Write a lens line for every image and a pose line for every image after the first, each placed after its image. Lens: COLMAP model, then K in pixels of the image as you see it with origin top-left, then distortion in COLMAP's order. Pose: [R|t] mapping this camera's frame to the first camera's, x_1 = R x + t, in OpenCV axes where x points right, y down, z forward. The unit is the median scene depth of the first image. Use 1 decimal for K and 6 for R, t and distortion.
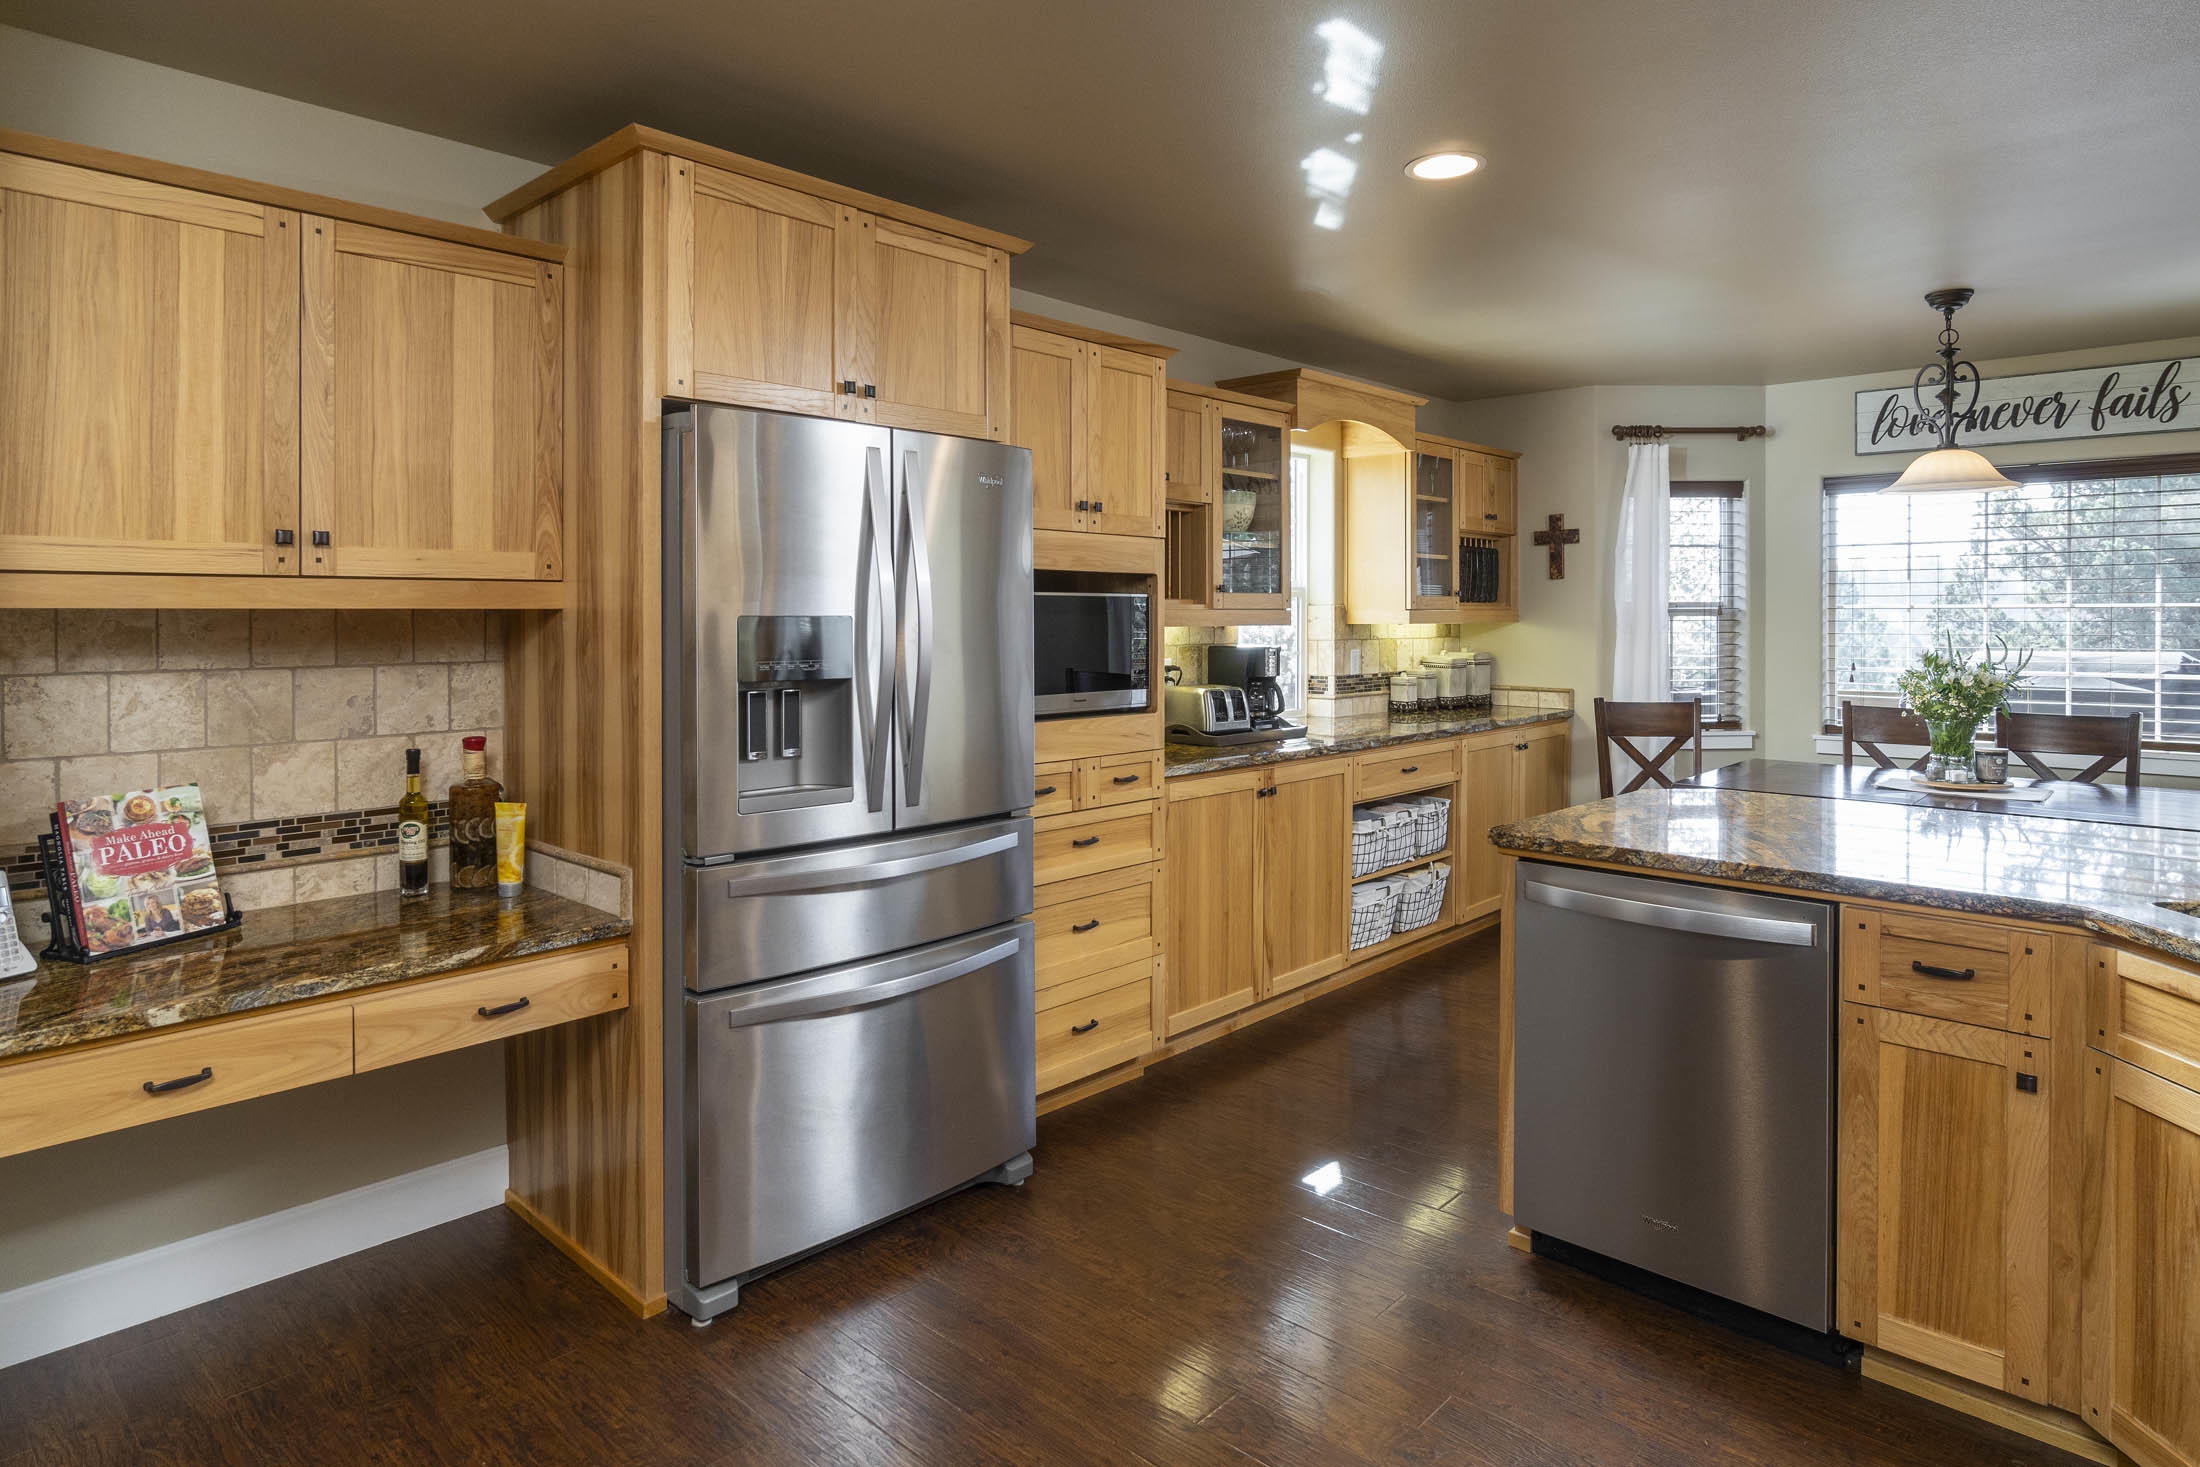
lens RADIAL K [[1244.2, 0, 1152.1], [0, 1244.2, 639.6], [0, 0, 1]] dist [-0.002883, 0.000296]
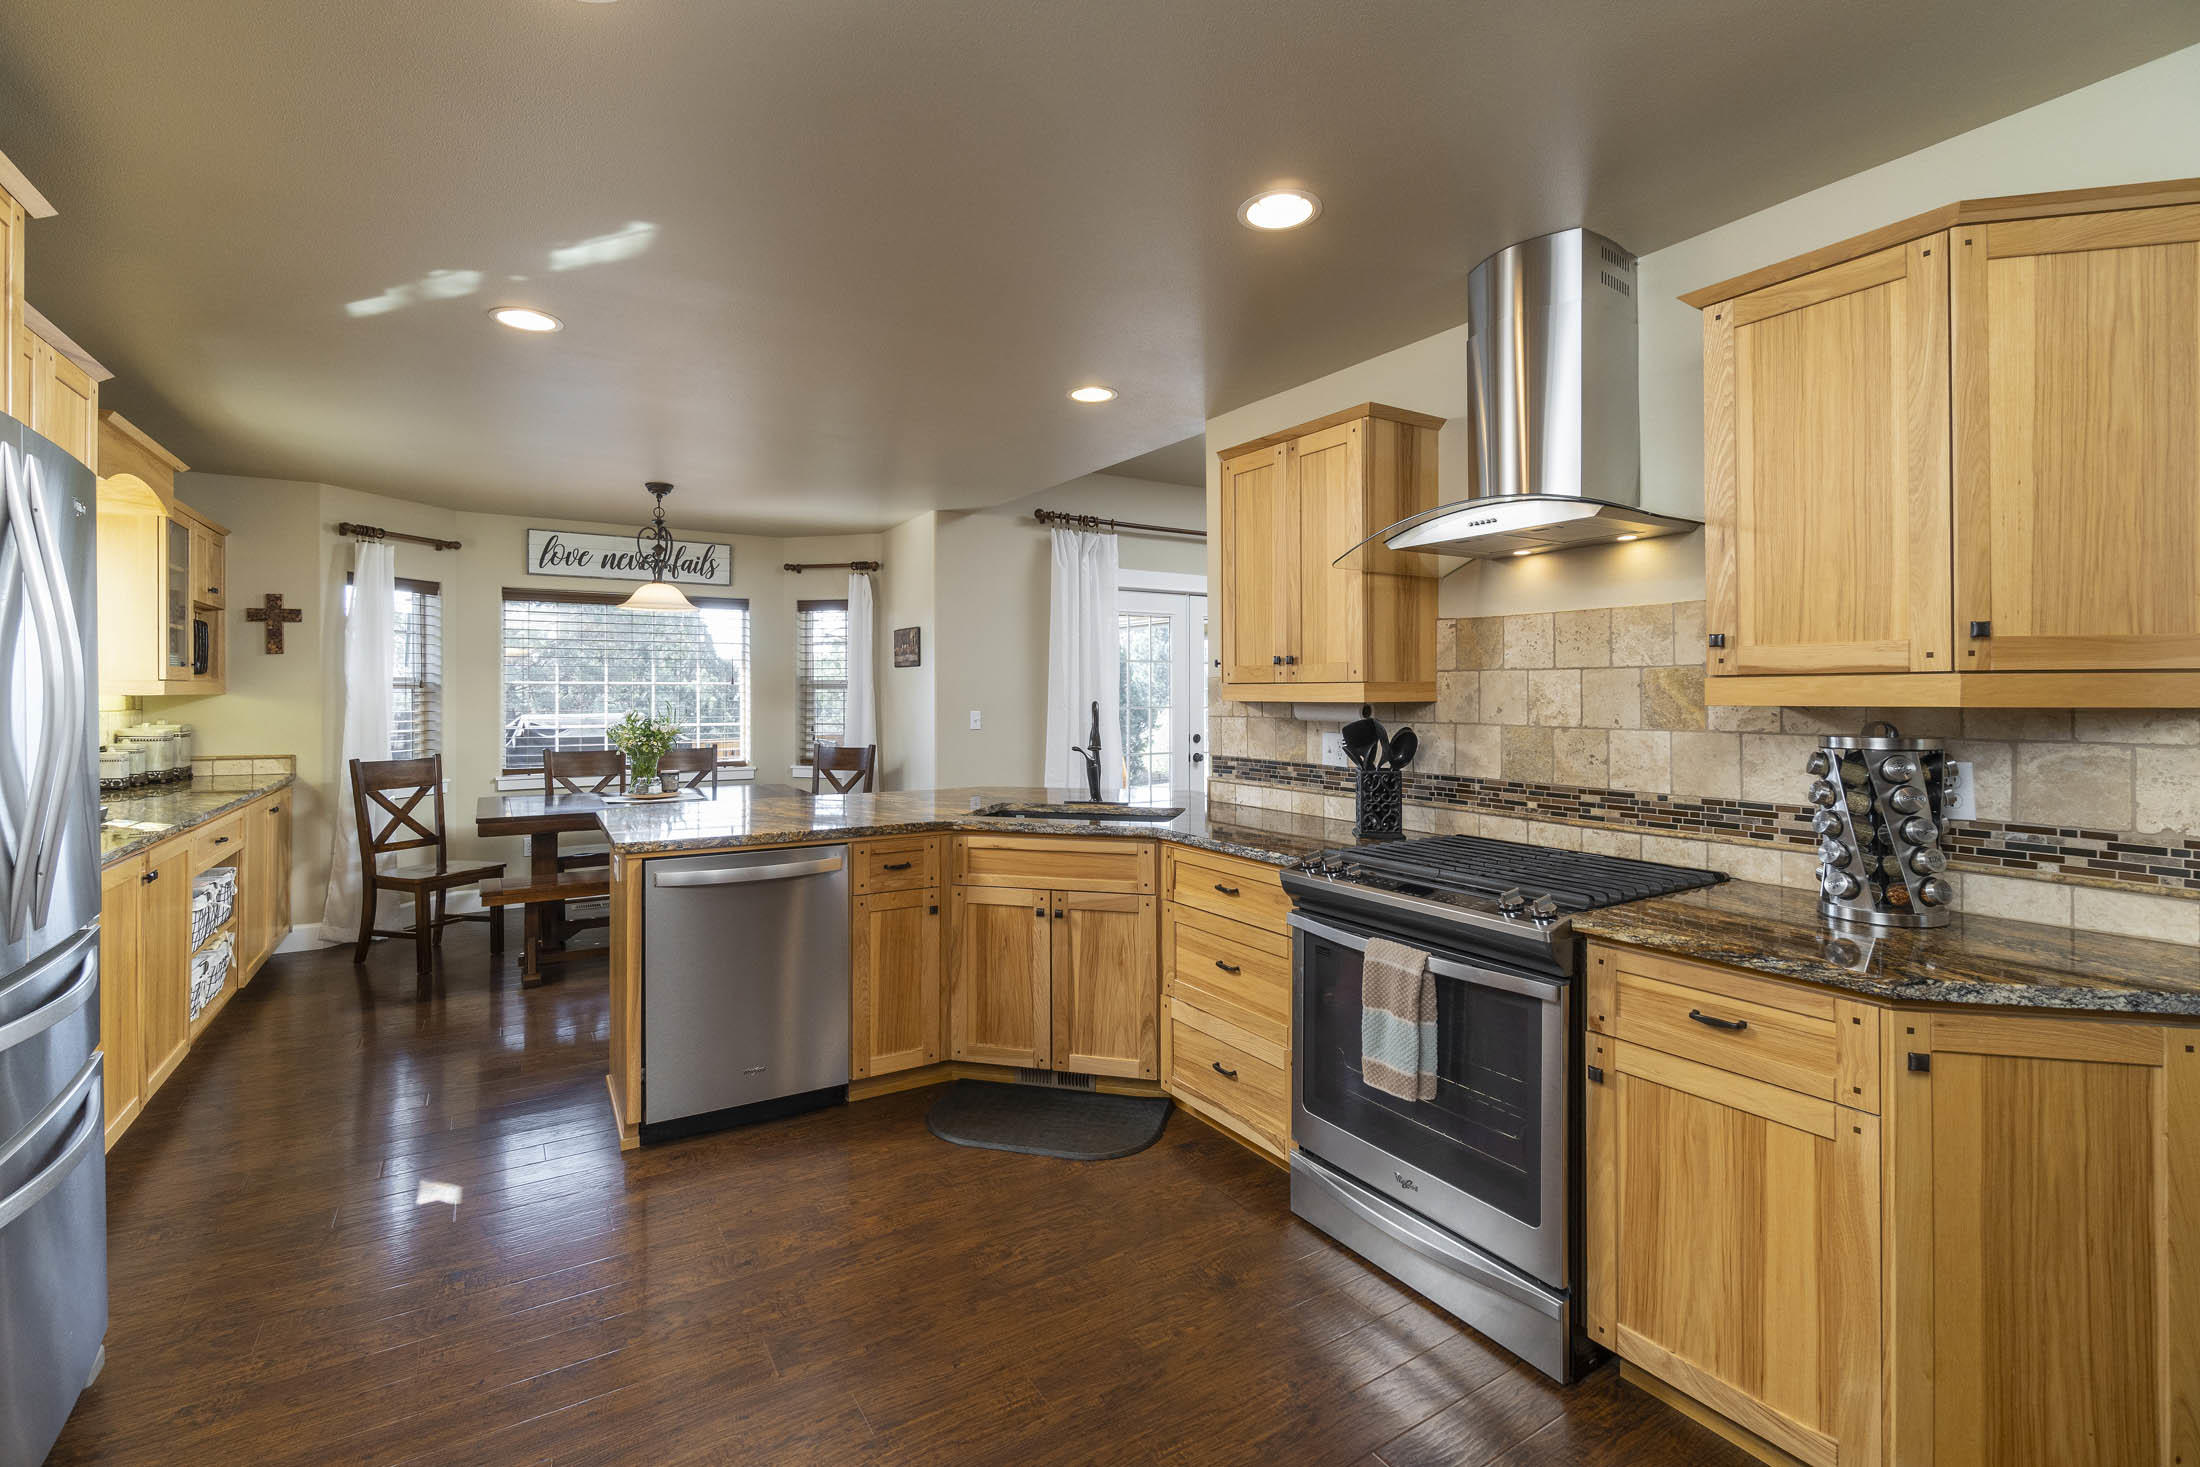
lens RADIAL K [[961.1, 0, 1053.9], [0, 961.1, 699.8], [0, 0, 1]] dist [-0.010100, -0.000144]
pose [[0.291426, -0.005249, 0.956579, -0.289547], [0.017577, 0.999846, 0.000131, 0.003083], [-0.956432, 0.016775, 0.291473, 0.123927]]
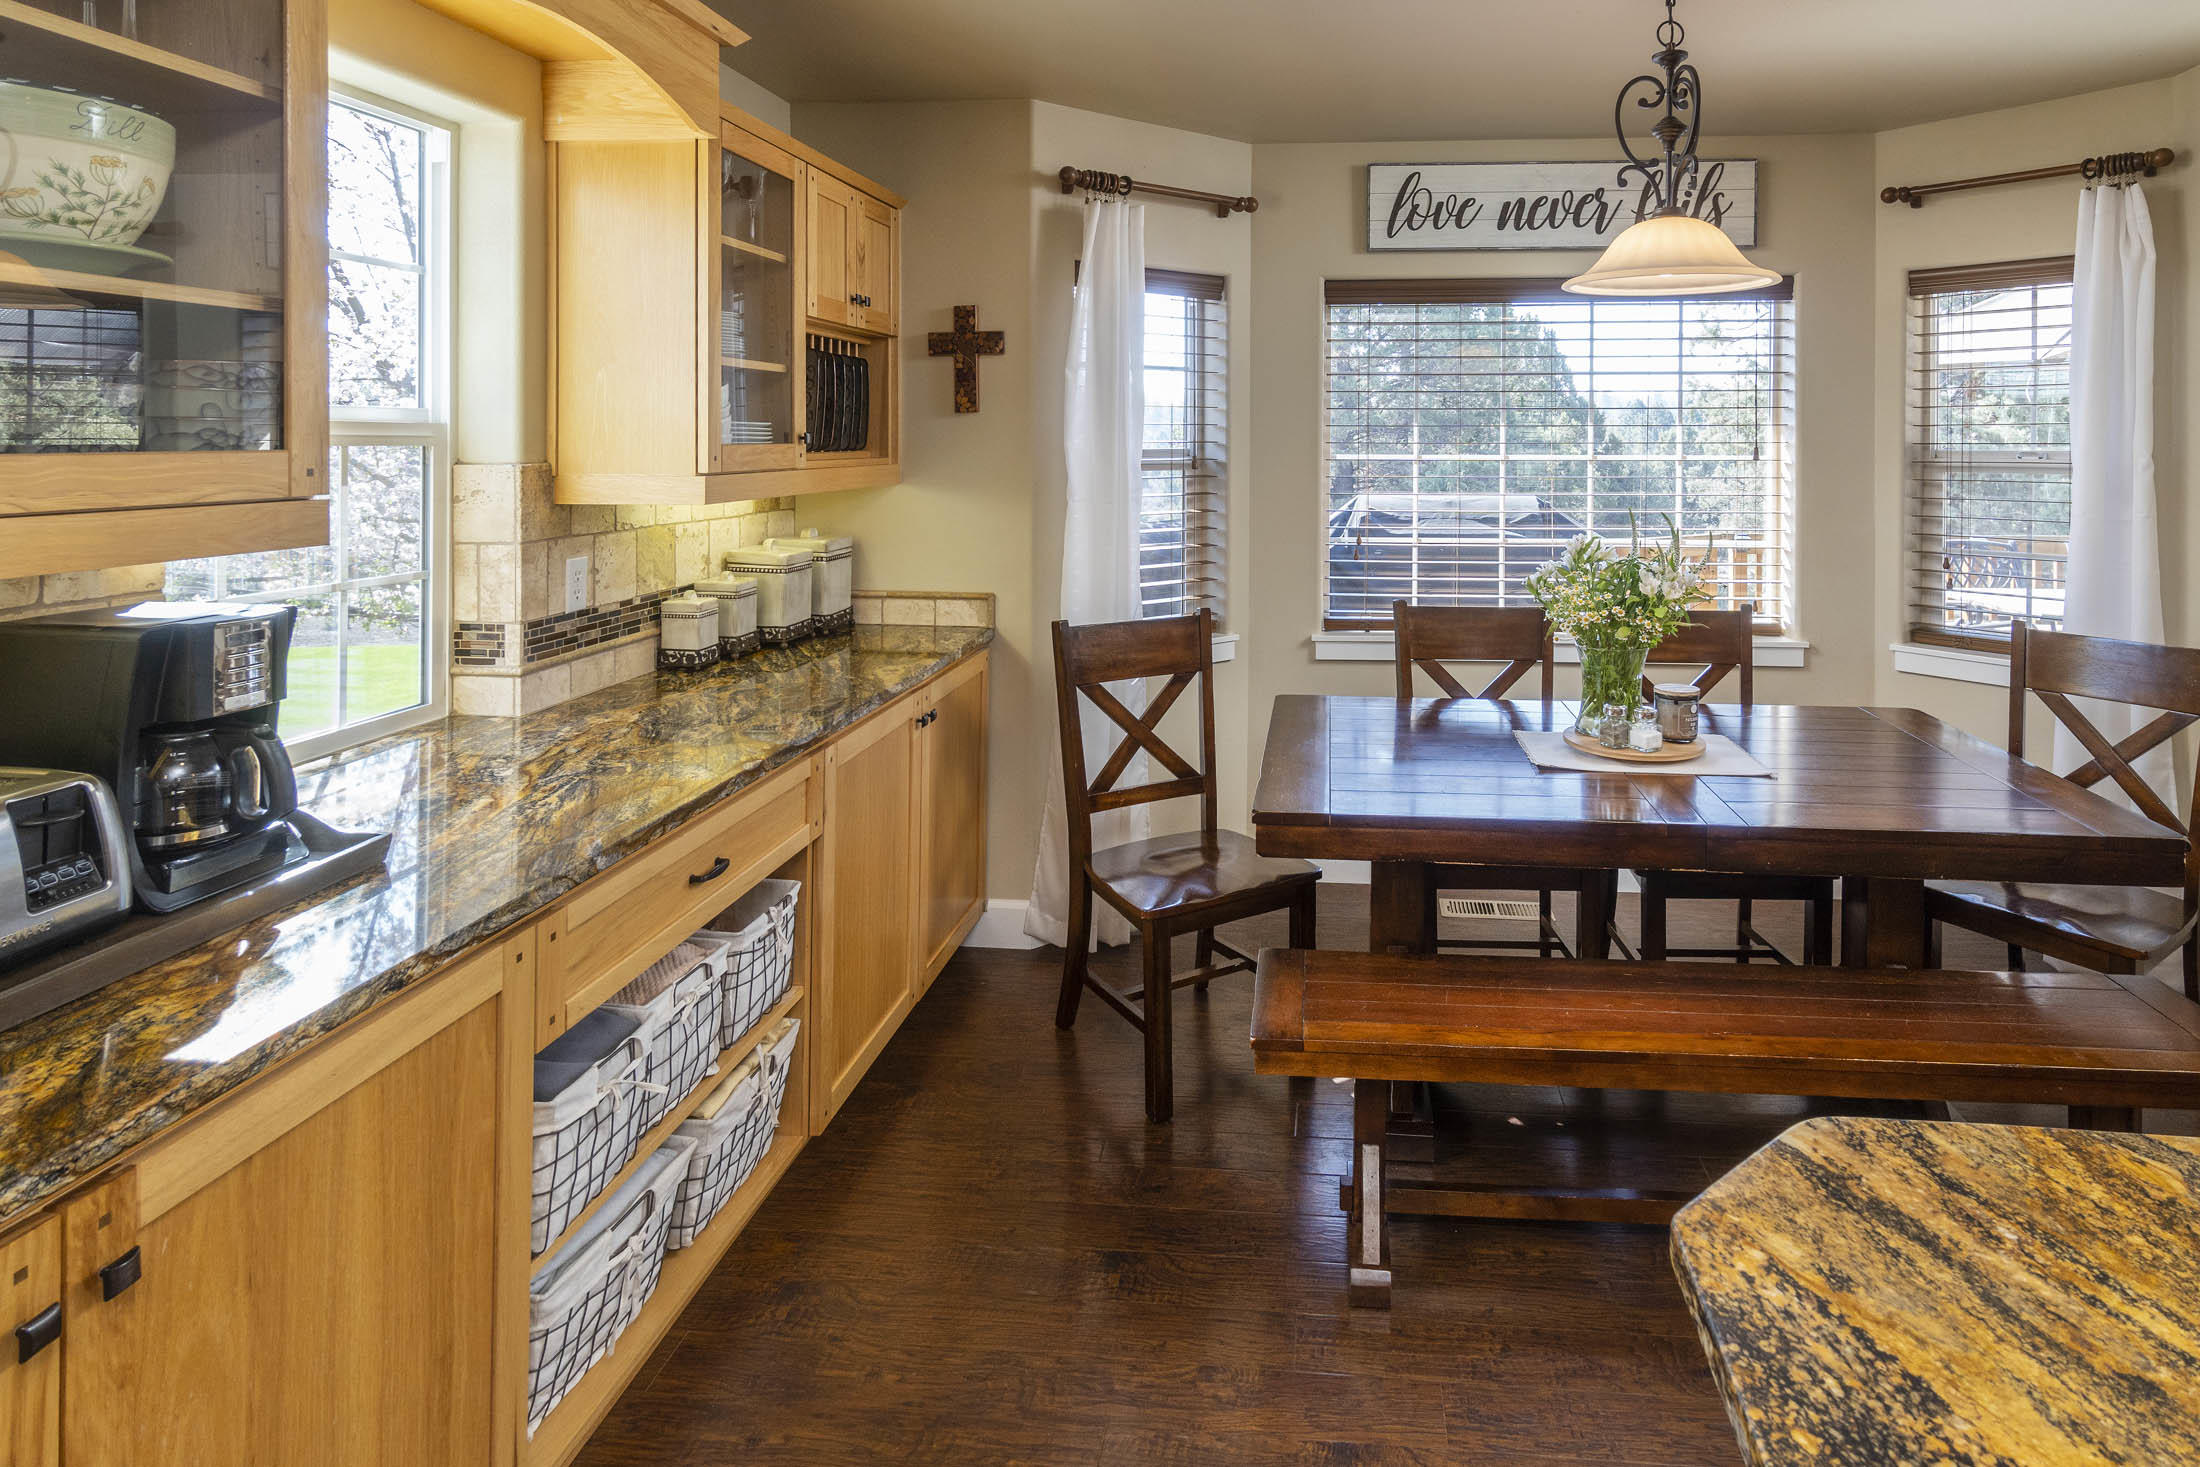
lens RADIAL K [[1122.6, 0, 1242.4], [0, 1122.6, 432.9], [0, 0, 1]] dist [0.003455, 0.001654]
pose [[0.788945, 0.004526, 0.614448, 0.103211], [0.008604, 0.999793, -0.018411, -0.029694], [-0.614404, 0.019812, 0.788743, 0.525114]]
